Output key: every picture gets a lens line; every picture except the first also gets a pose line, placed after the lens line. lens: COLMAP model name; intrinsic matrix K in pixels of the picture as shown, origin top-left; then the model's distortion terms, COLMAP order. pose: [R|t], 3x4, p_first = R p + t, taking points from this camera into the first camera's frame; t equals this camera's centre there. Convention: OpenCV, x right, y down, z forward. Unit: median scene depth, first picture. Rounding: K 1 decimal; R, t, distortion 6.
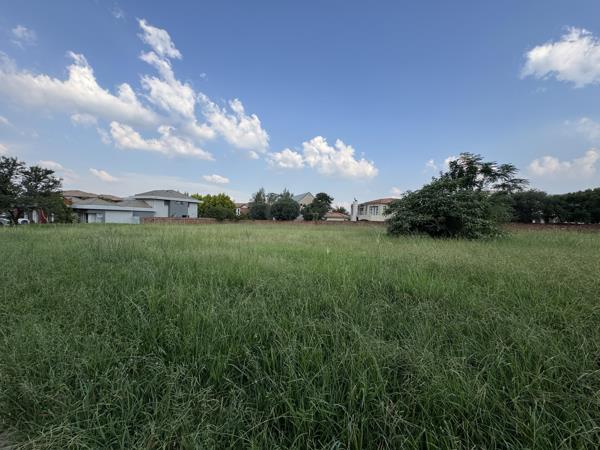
lens RADIAL K [[239.0, 0, 300.5], [0, 239.0, 225.8], [0, 0, 1]] dist [0.001037, -0.000041]
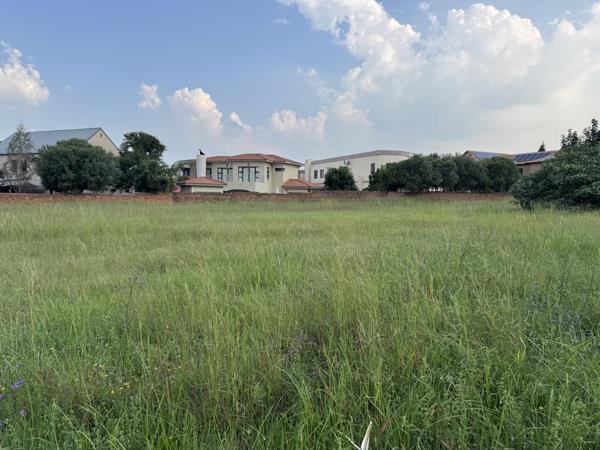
lens RADIAL K [[418.8, 0, 299.6], [0, 418.8, 234.0], [0, 0, 1]] dist [0.063534, -0.105005]
pose [[0.668771, -0.084526, 0.738648, -1.038793], [0.025777, 0.995555, 0.090586, -0.023771], [-0.743021, -0.041541, 0.667977, 0.675022]]
